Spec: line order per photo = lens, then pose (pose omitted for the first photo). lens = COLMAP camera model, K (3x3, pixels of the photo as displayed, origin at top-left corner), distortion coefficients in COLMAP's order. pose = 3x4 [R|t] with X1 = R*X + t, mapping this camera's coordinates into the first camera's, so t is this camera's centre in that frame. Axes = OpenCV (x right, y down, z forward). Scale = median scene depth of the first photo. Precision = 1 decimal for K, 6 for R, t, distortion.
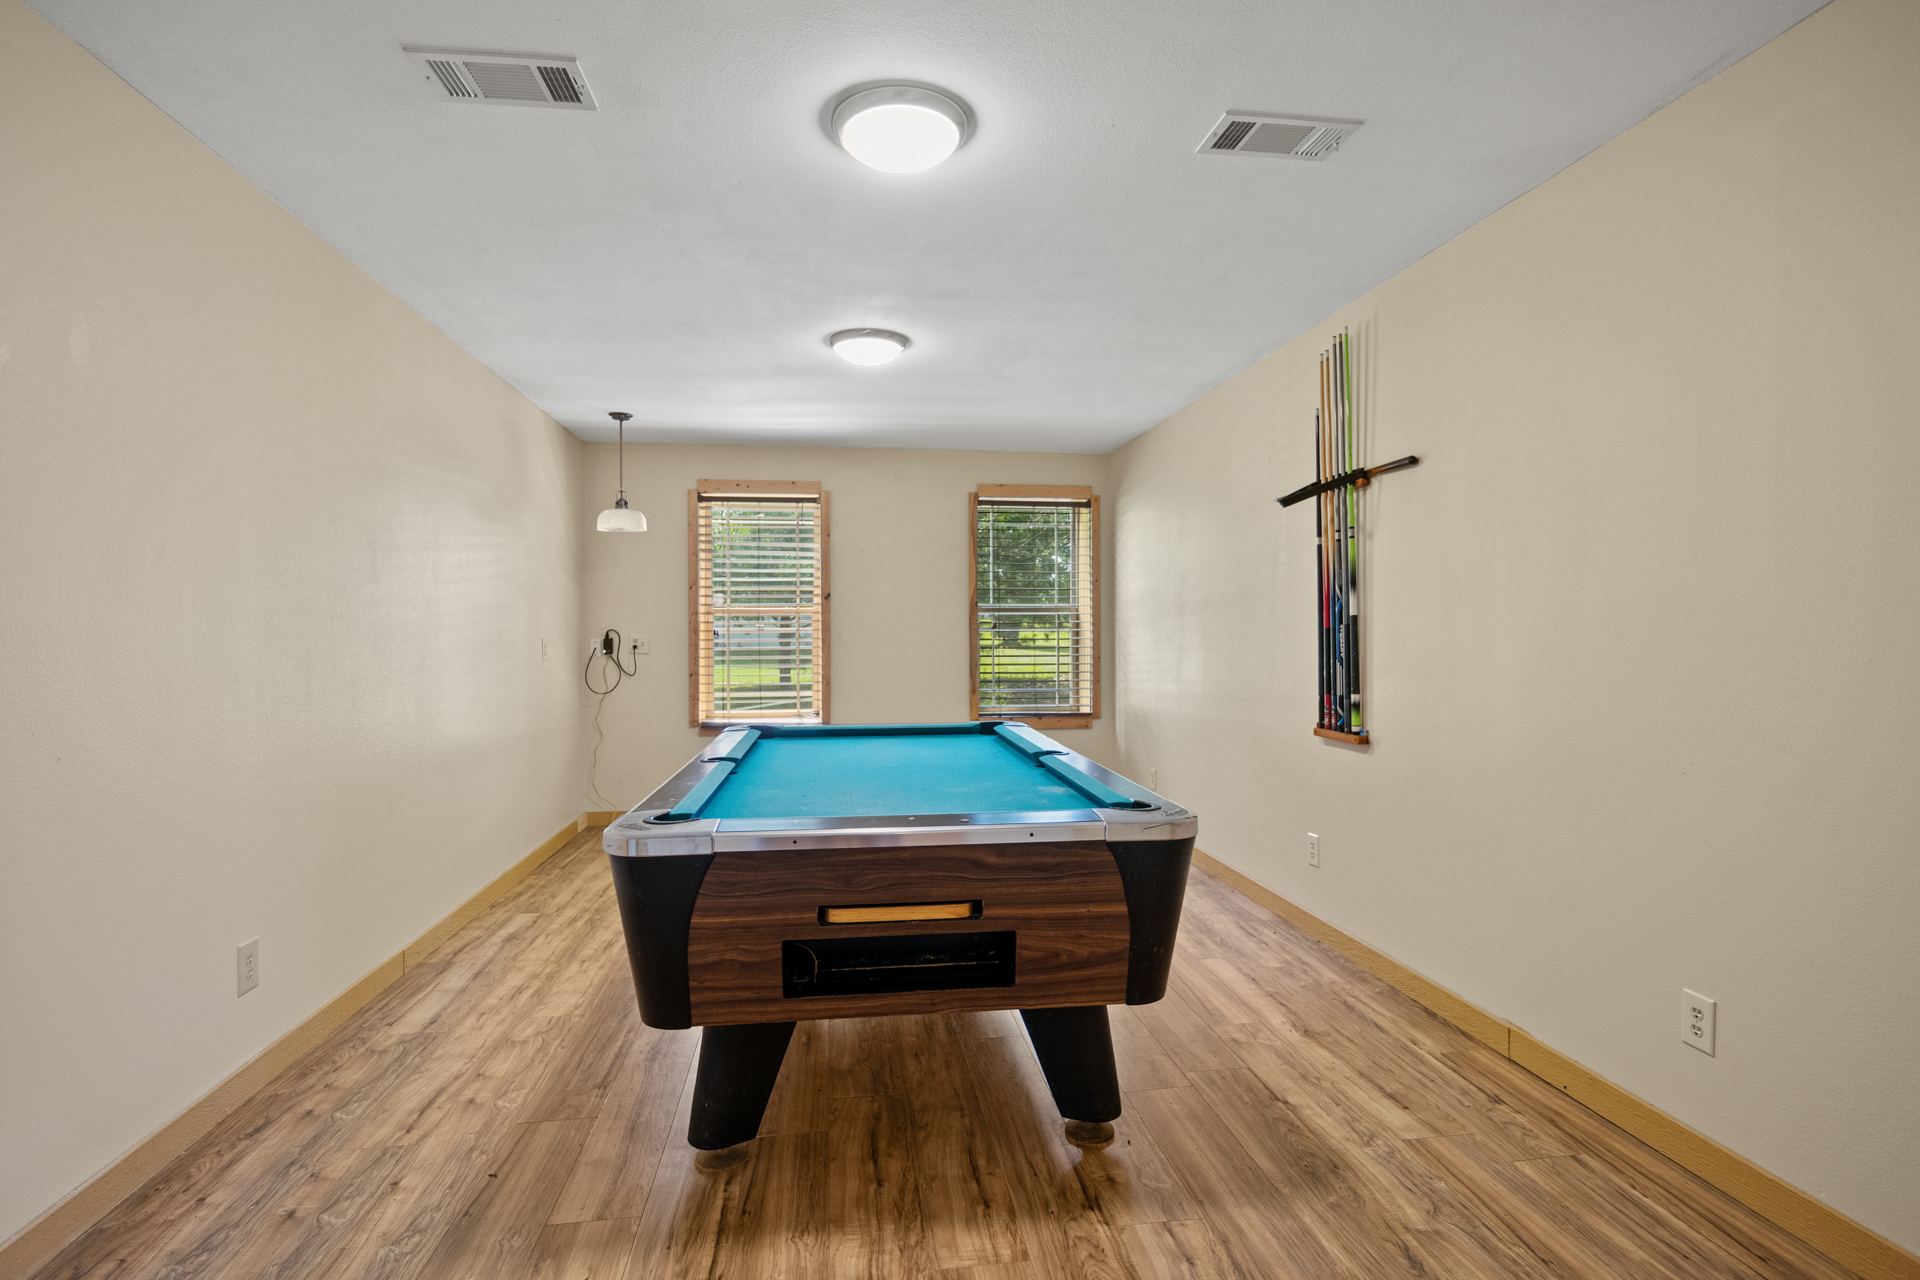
lens RADIAL K [[976.0, 0, 957.7], [0, 976.0, 622.6], [0, 0, 1]] dist [-0.004071, -0.001215]
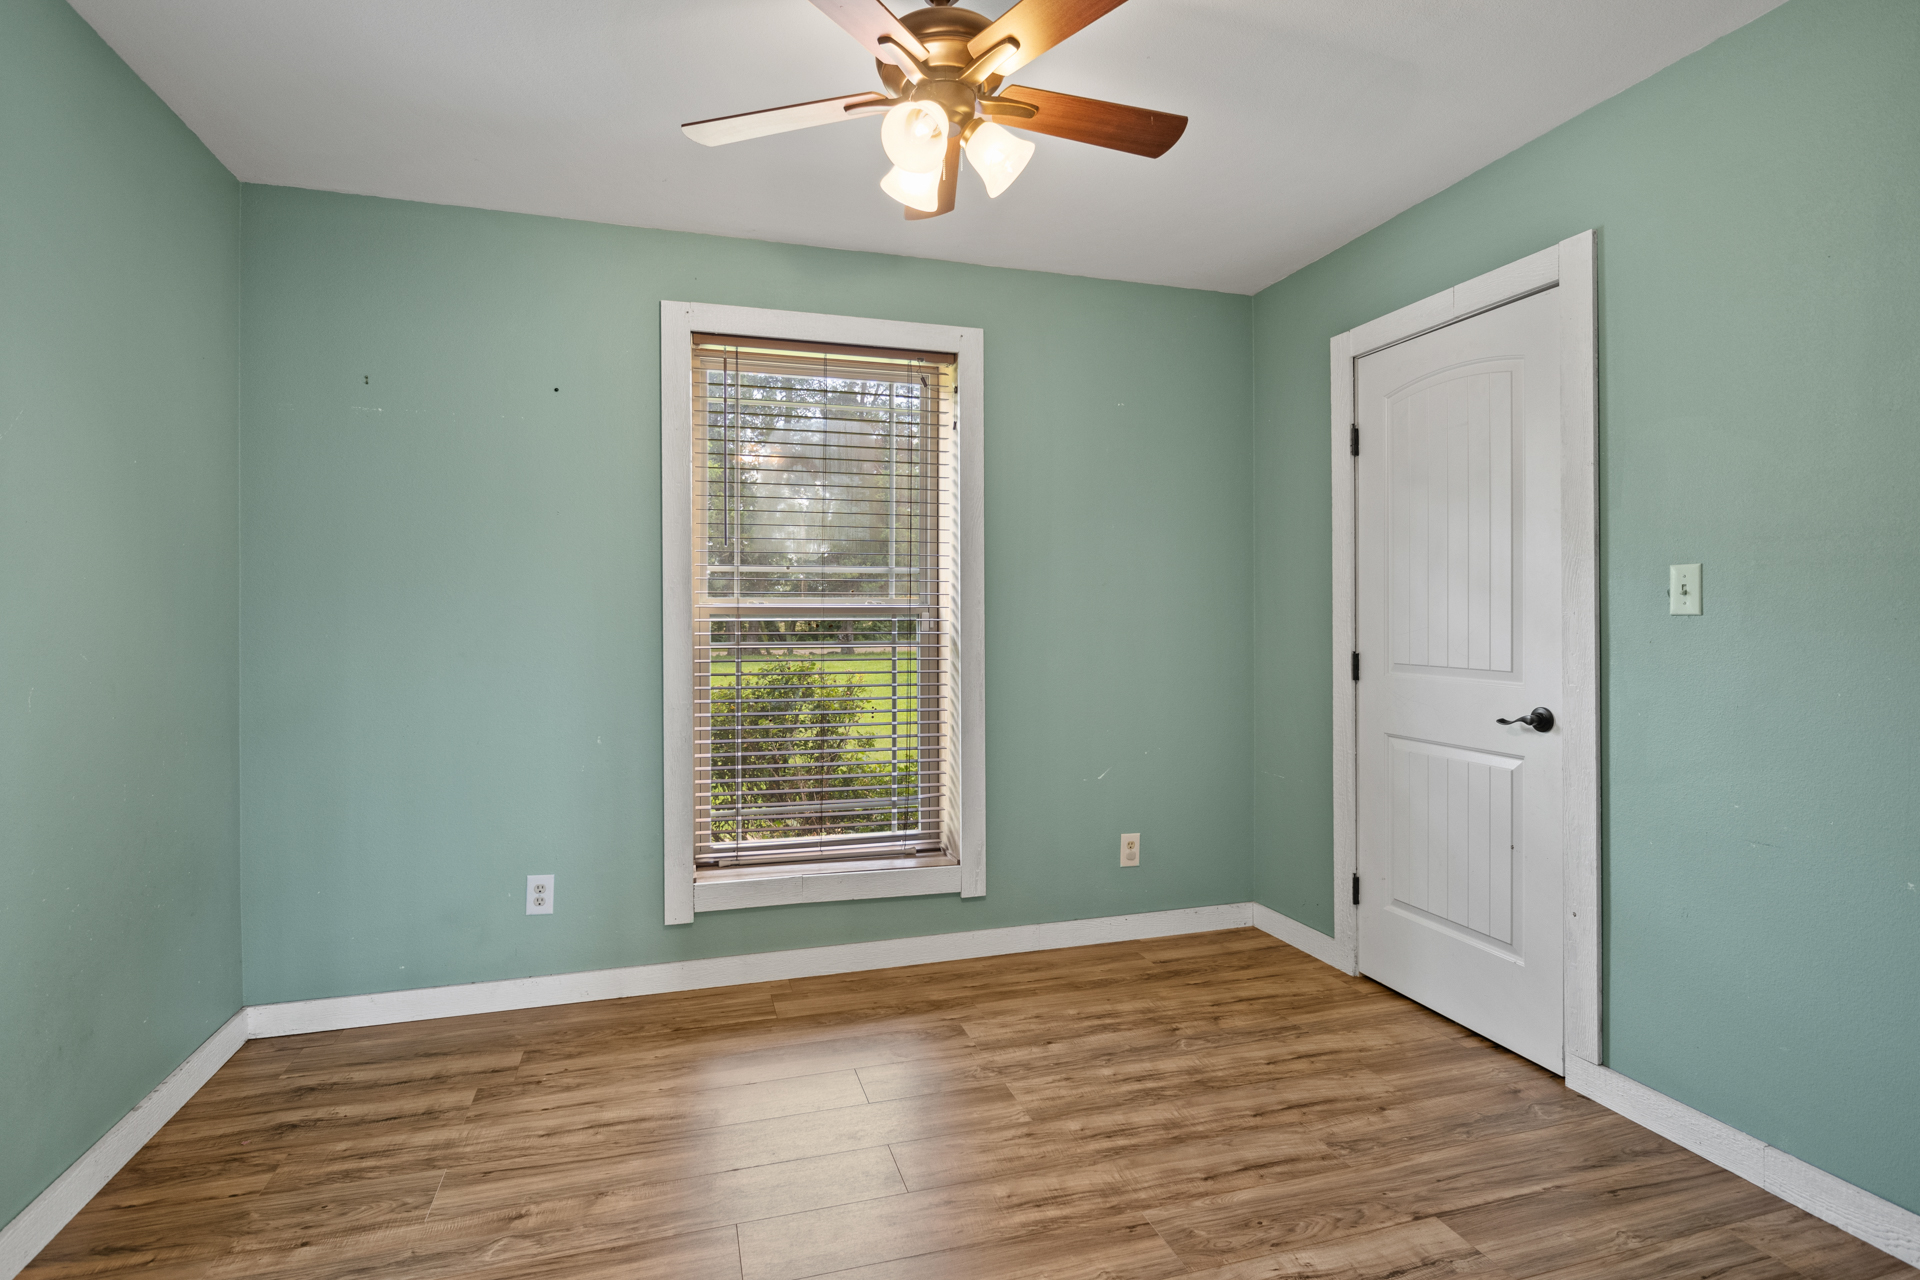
lens RADIAL K [[976.0, 0, 957.7], [0, 976.0, 622.6], [0, 0, 1]] dist [-0.004071, -0.001215]
pose [[0.175669, -0.000071, -0.984449, 0.270420], [0.009015, 0.999958, 0.001537, 0.015386], [0.984408, -0.009145, 0.175663, 0.323012]]
